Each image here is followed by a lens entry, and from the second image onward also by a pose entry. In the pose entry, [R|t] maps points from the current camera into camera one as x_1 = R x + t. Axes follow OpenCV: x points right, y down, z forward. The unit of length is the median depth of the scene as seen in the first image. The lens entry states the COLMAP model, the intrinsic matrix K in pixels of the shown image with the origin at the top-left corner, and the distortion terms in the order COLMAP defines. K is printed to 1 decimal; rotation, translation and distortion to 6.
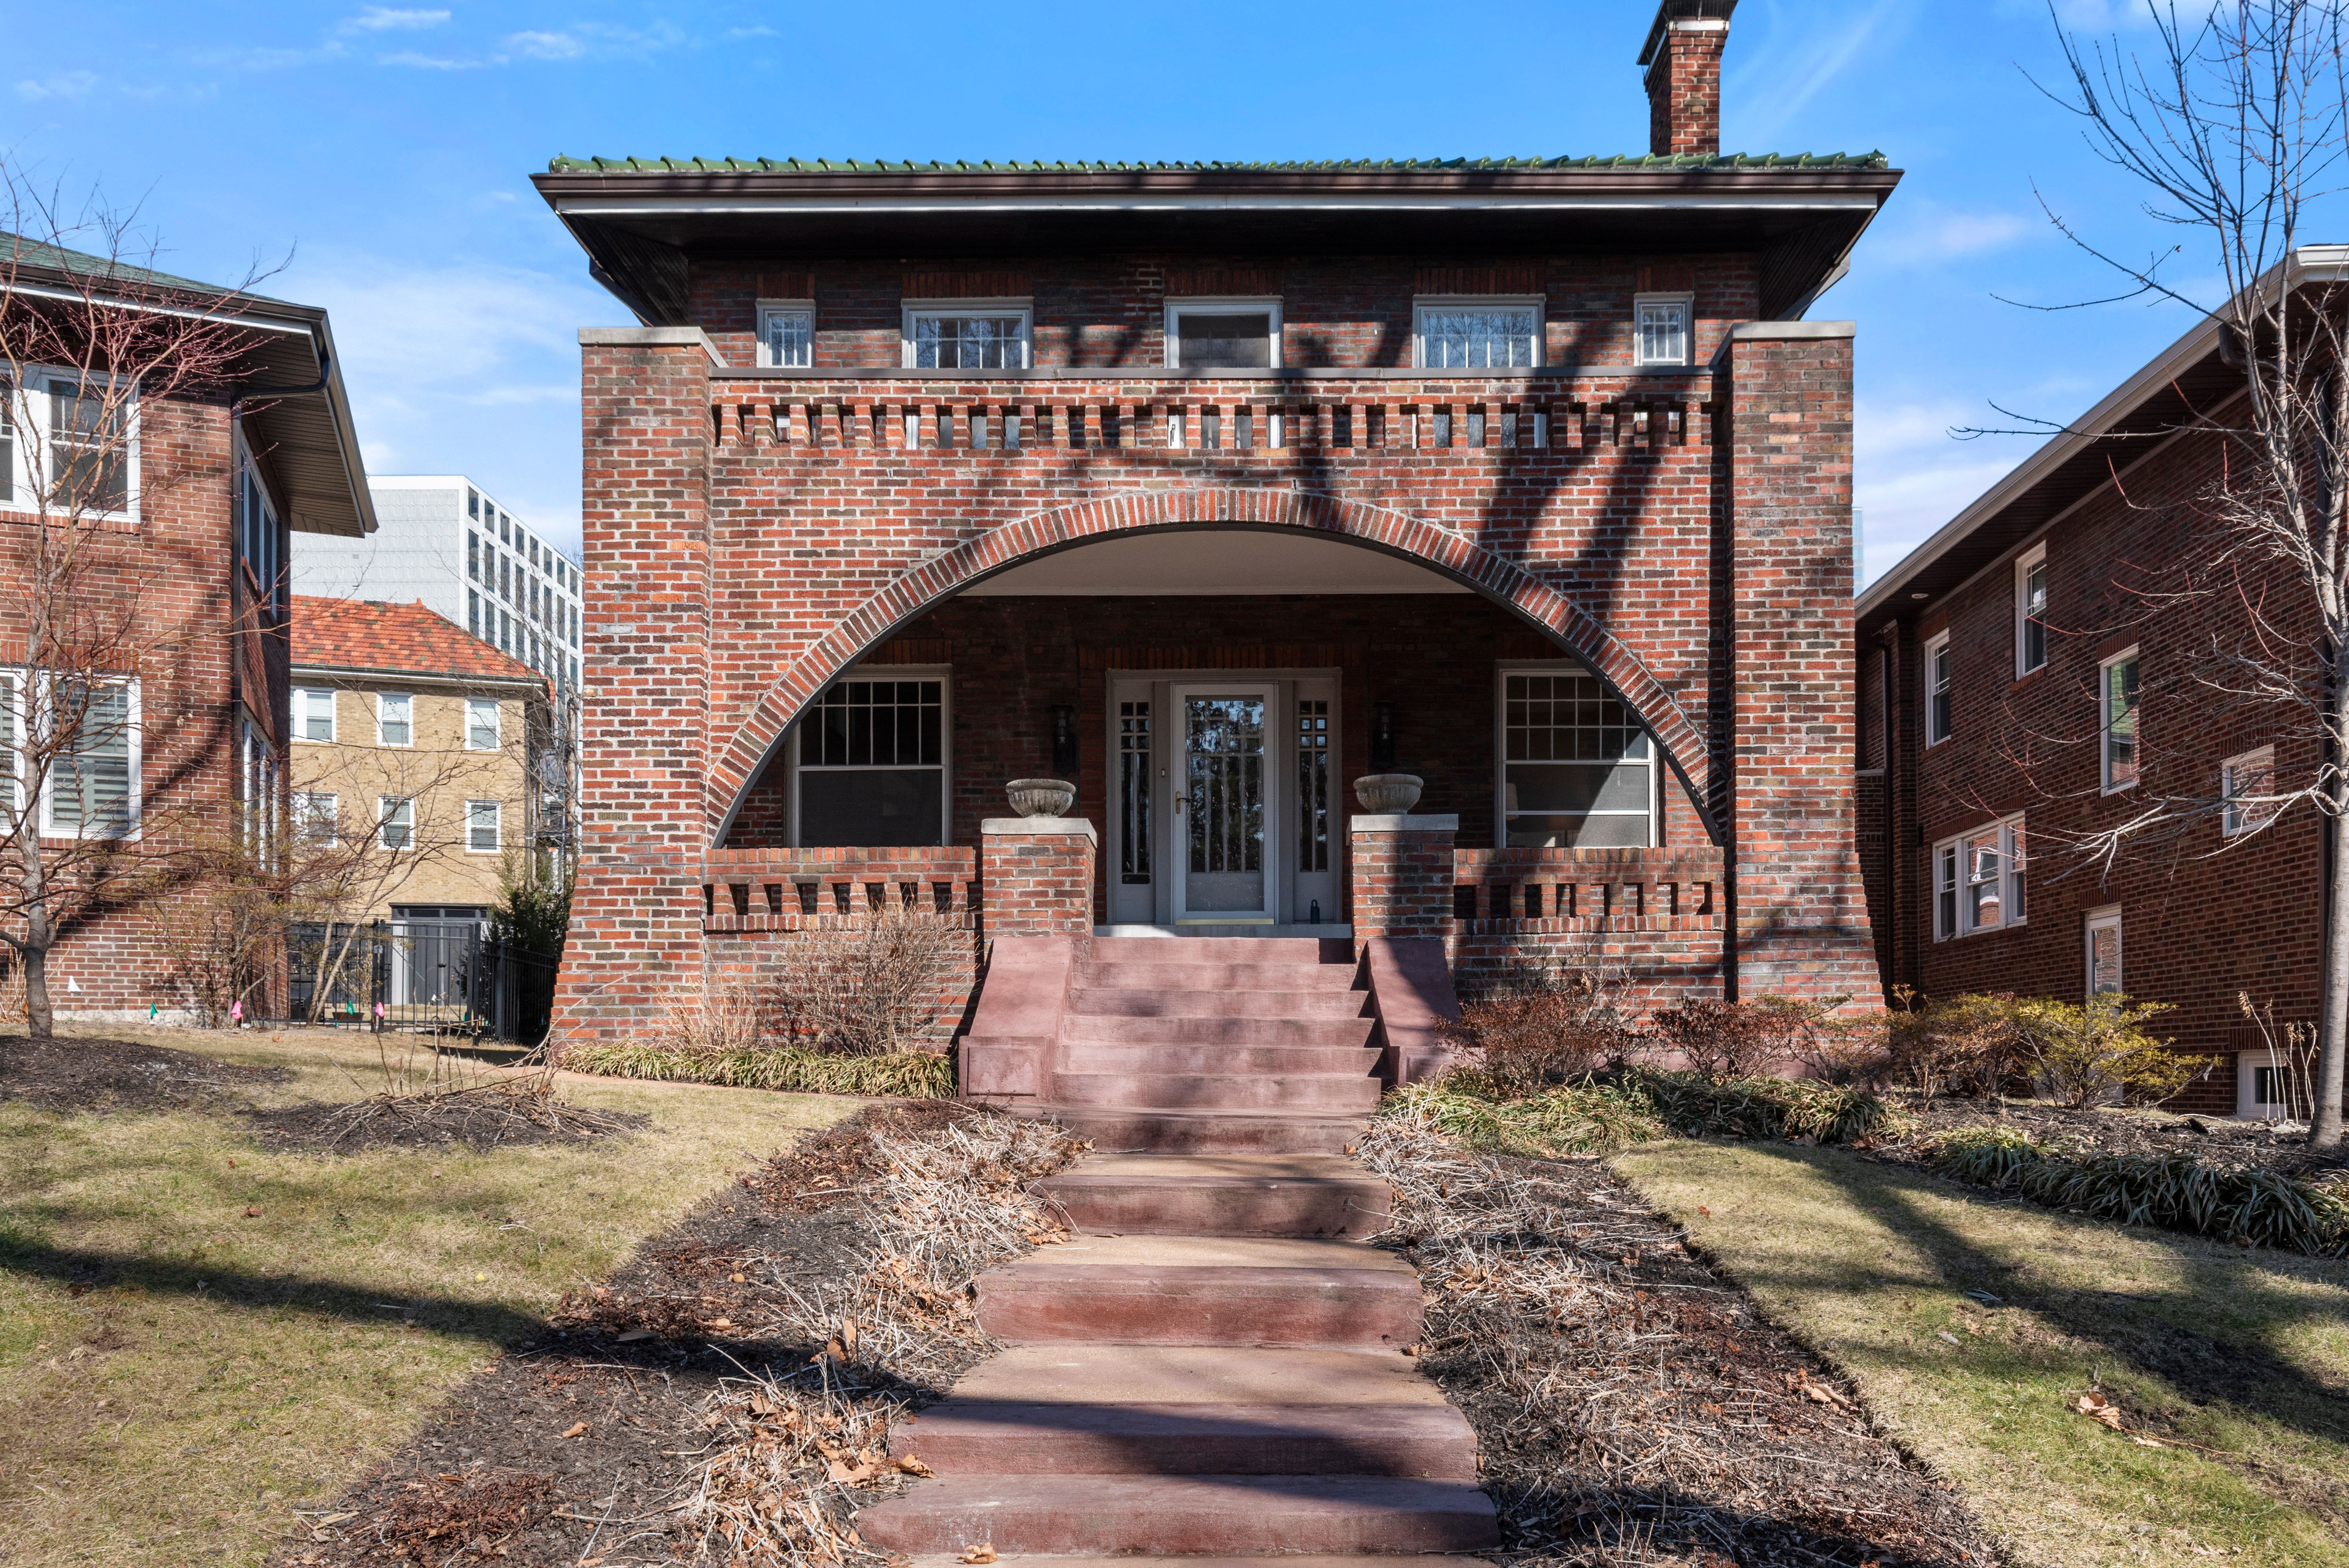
lens RADIAL K [[1771.7, 0, 1173.4], [0, 1771.7, 809.2], [0, 0, 1]] dist [-0.001883, 0.003546]
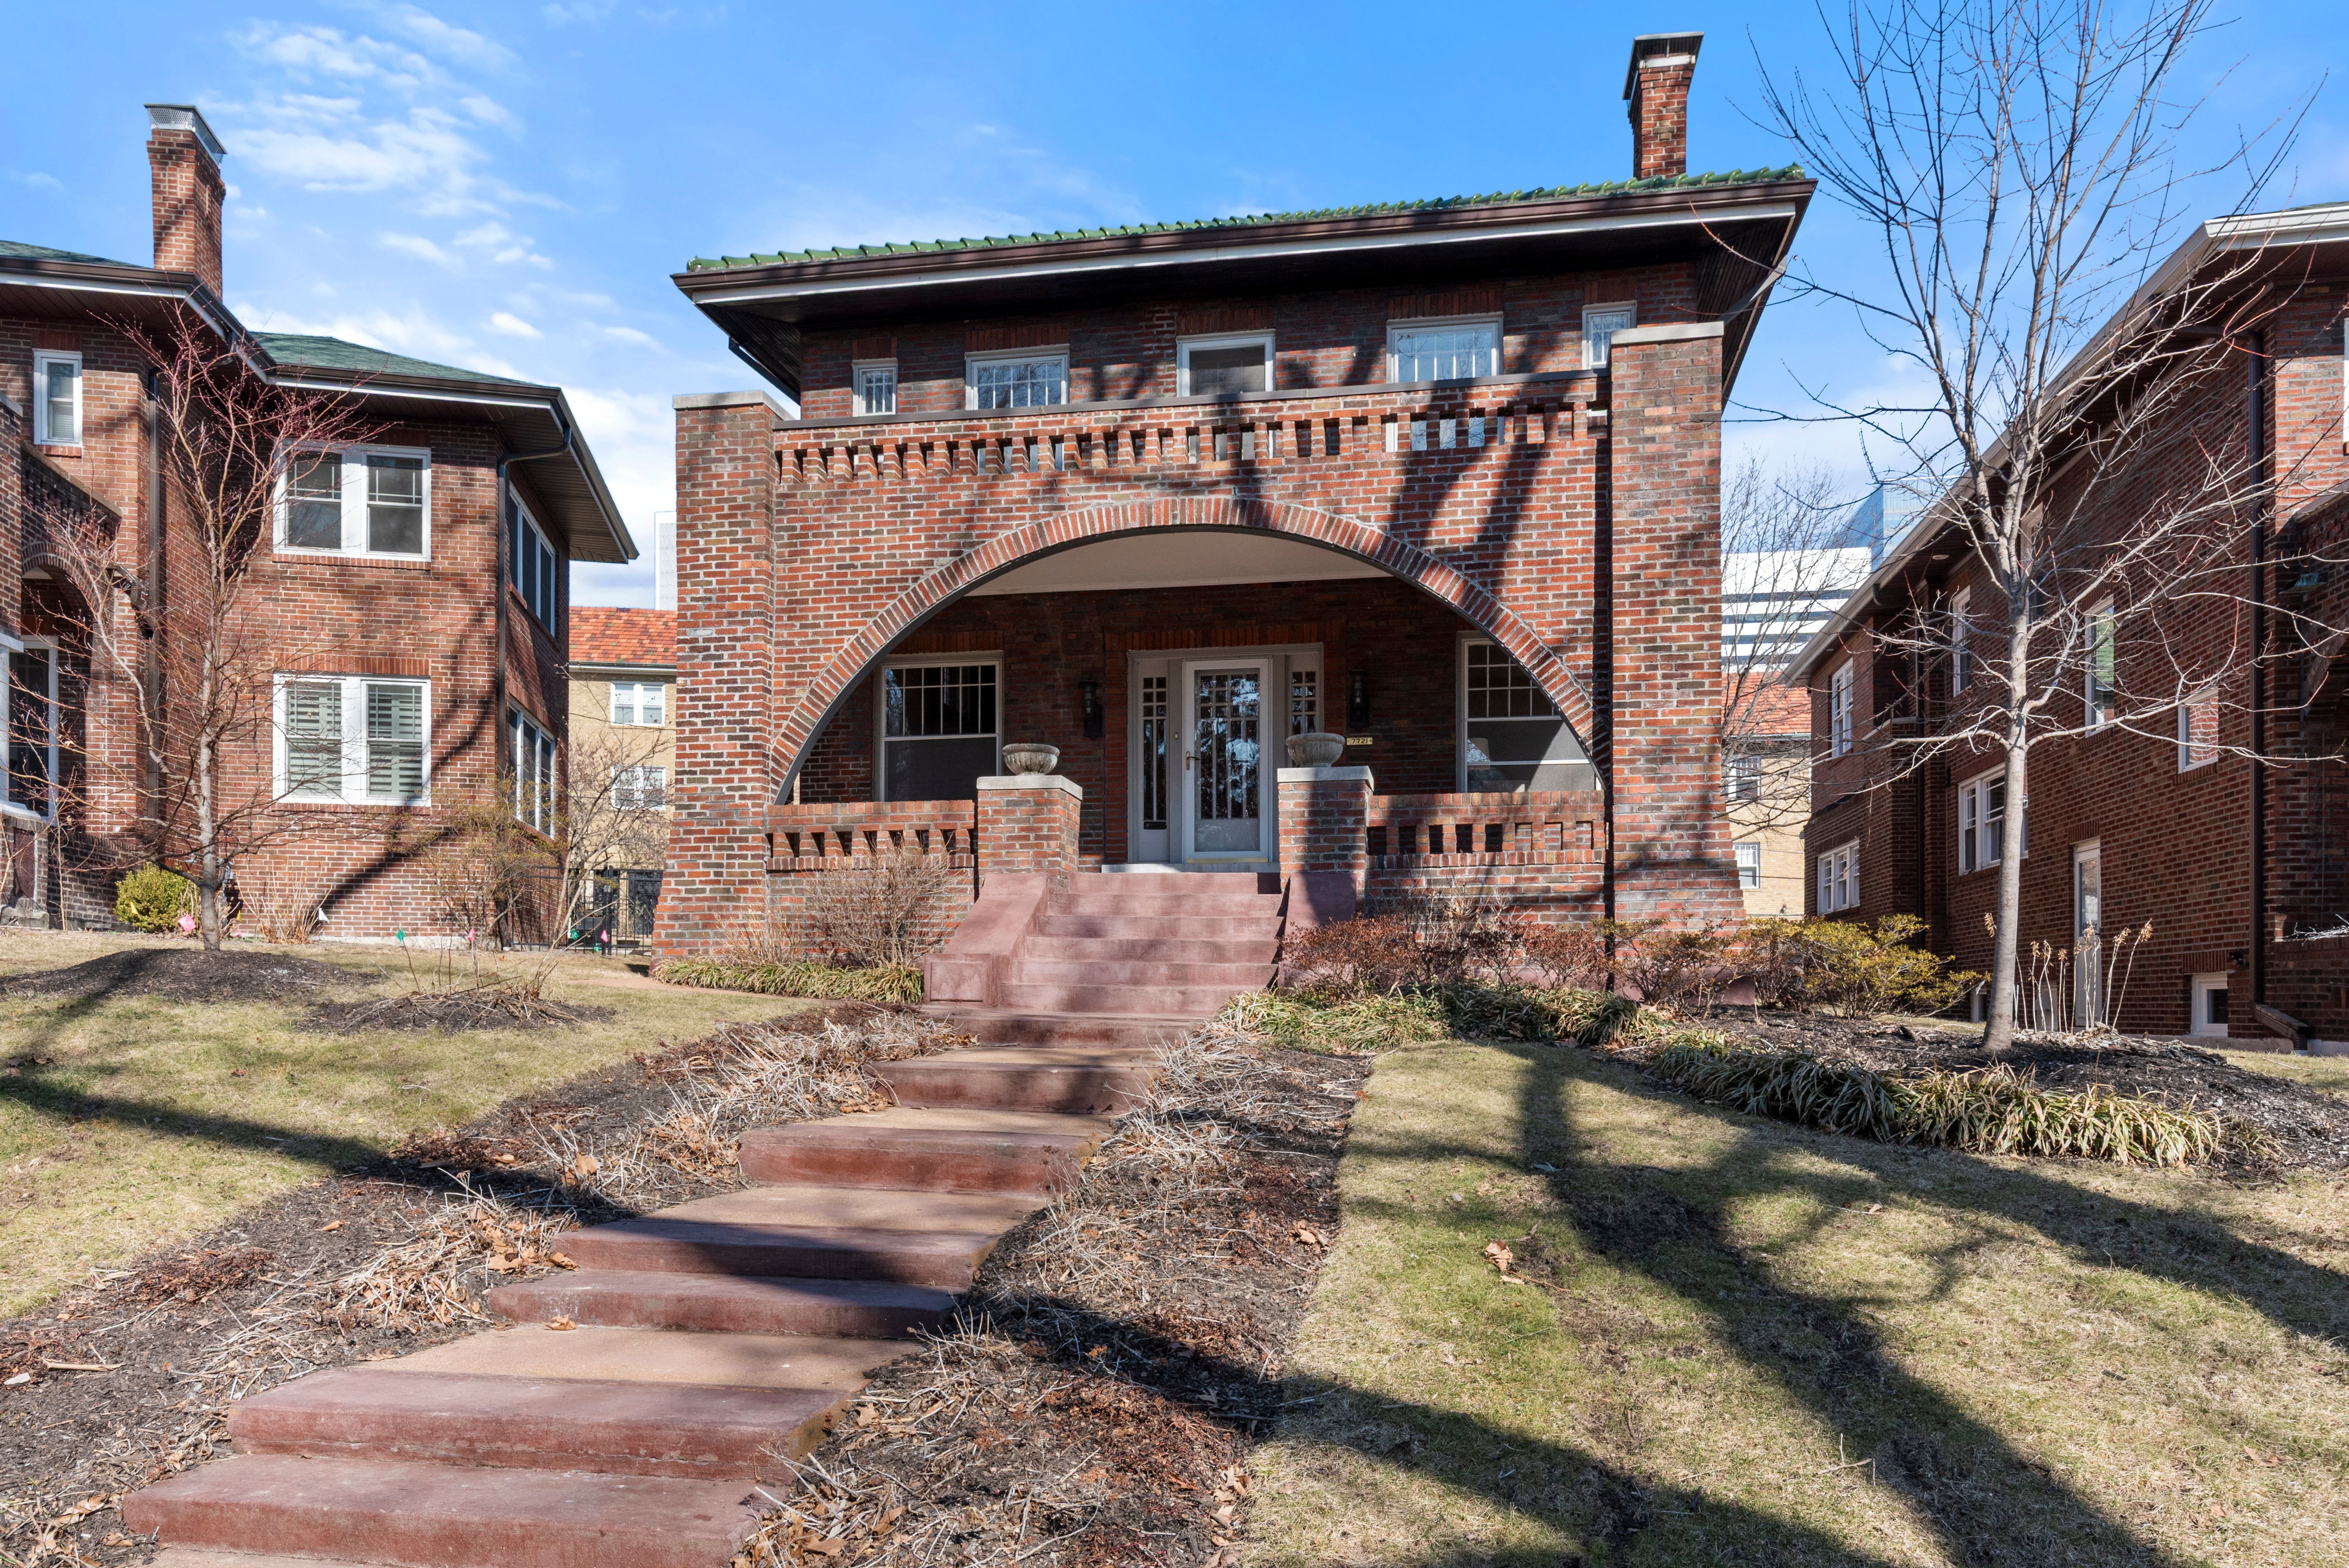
lens RADIAL K [[1546.4, 0, 1175.3], [0, 1546.4, 759.9], [0, 0, 1]] dist [-0.002621, 0.003585]
pose [[0.984635, -0.019960, -0.173483, 0.207055], [0.019017, 0.999794, -0.007098, 0.003612], [0.173589, 0.003690, 0.984811, -0.028508]]
